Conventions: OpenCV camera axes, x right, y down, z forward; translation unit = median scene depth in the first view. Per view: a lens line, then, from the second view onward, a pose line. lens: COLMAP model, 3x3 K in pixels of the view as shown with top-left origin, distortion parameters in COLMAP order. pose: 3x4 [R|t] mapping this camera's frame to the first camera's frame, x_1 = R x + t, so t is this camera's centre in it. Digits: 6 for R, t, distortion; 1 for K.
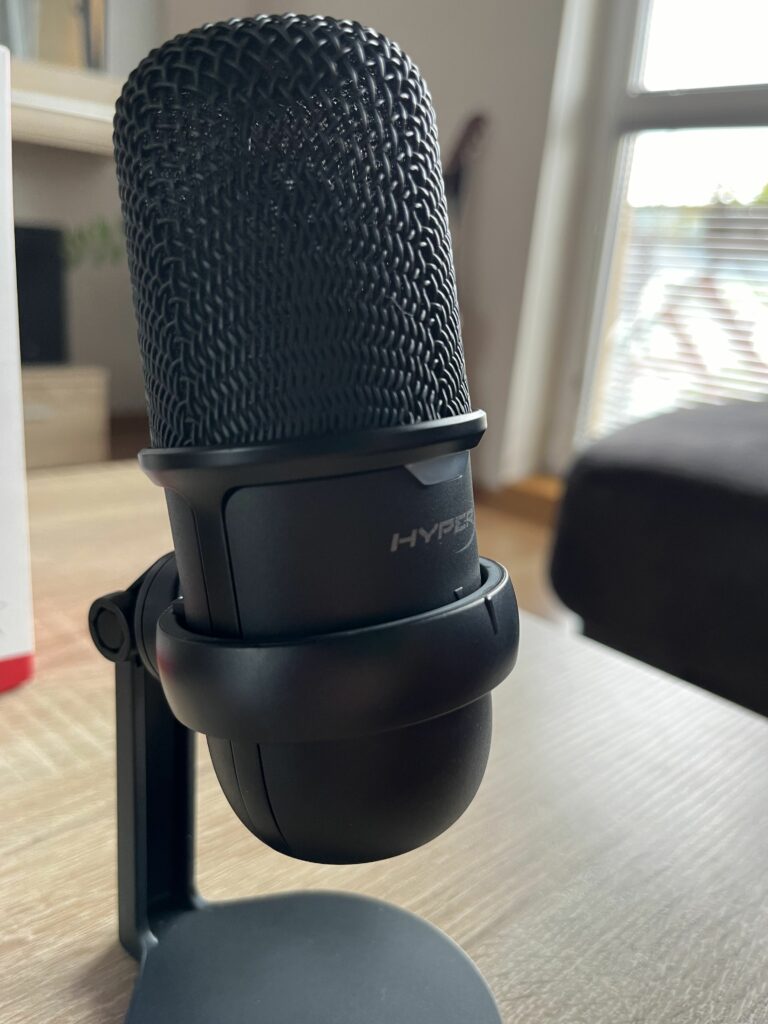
lens RADIAL K [[825.8, 0, 386.9], [0, 825.8, 516.9], [0, 0, 1]] dist [0.040352, -0.098423]
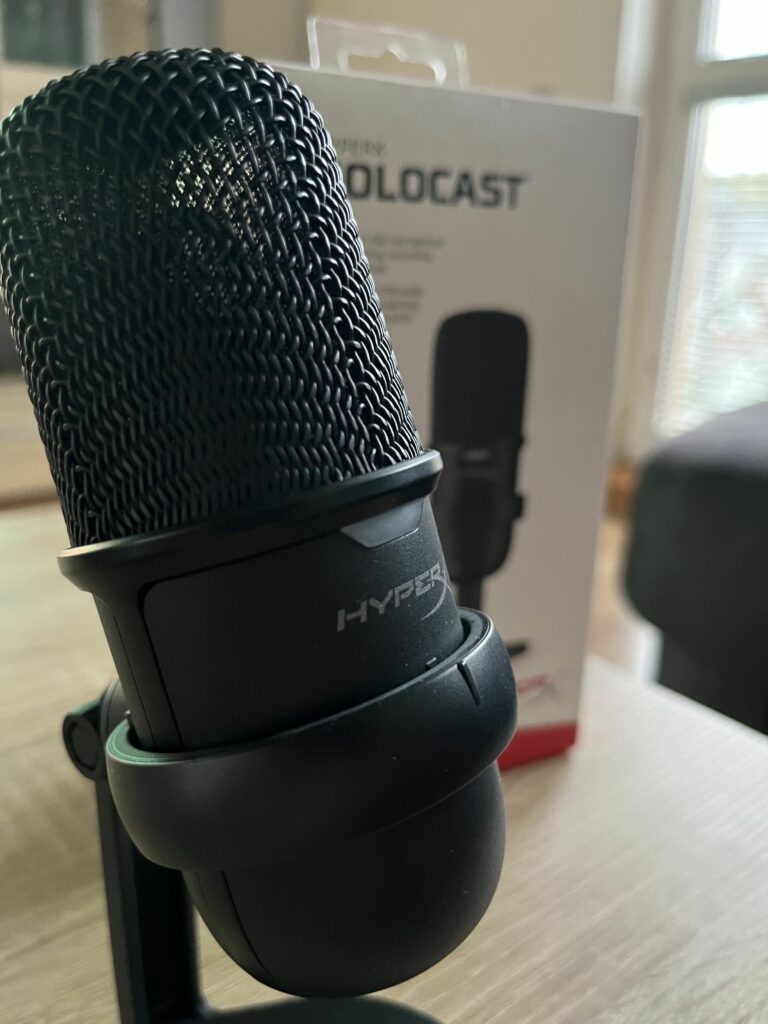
lens RADIAL K [[825.8, 0, 387.5], [0, 825.8, 505.3], [0, 0, 1]] dist [0.040352, -0.098423]
pose [[0.987393, -0.144295, -0.065071, 0.130373], [0.139949, 0.987887, -0.067041, -0.022680], [0.073956, 0.057090, 0.995626, 0.144668]]
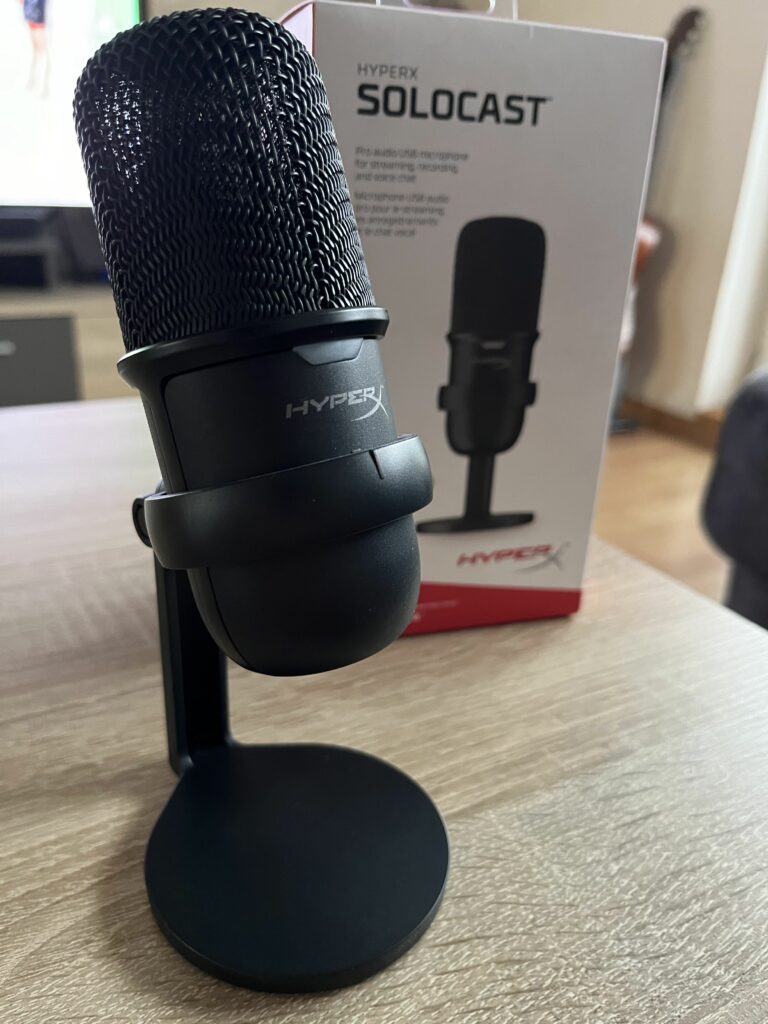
lens RADIAL K [[825.8, 0, 387.0], [0, 825.8, 515.7], [0, 0, 1]] dist [0.040352, -0.098423]
pose [[0.972565, -0.059026, -0.225020, 0.435052], [0.063047, 0.997953, 0.010718, 0.187893], [0.223927, -0.024611, 0.974295, -0.212295]]
